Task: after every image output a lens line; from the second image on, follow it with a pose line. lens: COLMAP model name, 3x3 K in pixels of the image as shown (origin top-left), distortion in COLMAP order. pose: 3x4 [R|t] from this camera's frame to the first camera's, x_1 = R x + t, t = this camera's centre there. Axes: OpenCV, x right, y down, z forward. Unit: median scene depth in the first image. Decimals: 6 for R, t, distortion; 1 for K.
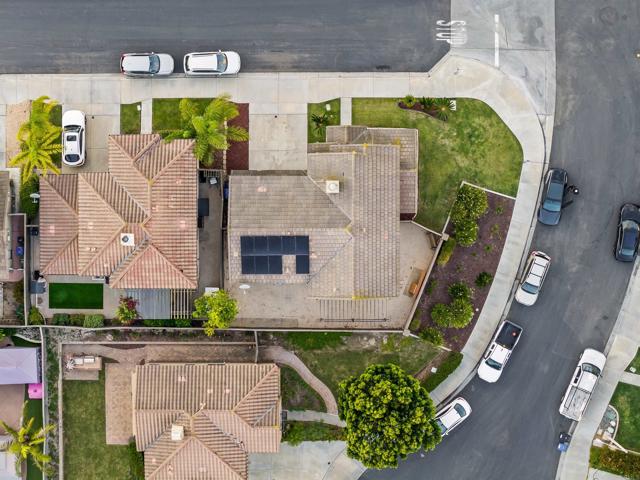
lens RADIAL K [[1312.7, 0, 320.0], [0, 1312.7, 240.0], [0, 0, 1]] dist [-0.233781, 0.042327]
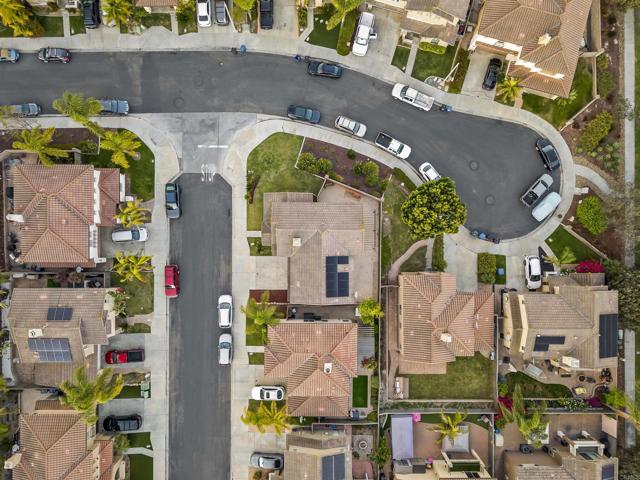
lens RADIAL K [[431.1, 0, 323.3], [0, 431.1, 241.4], [0, 0, 1]] dist [-0.010361, -0.005449]
pose [[0.004307, -0.999980, 0.004530, 0.007775], [0.999991, 0.004308, 0.000162, -0.006538], [-0.000181, 0.004529, 0.999990, 0.429464]]
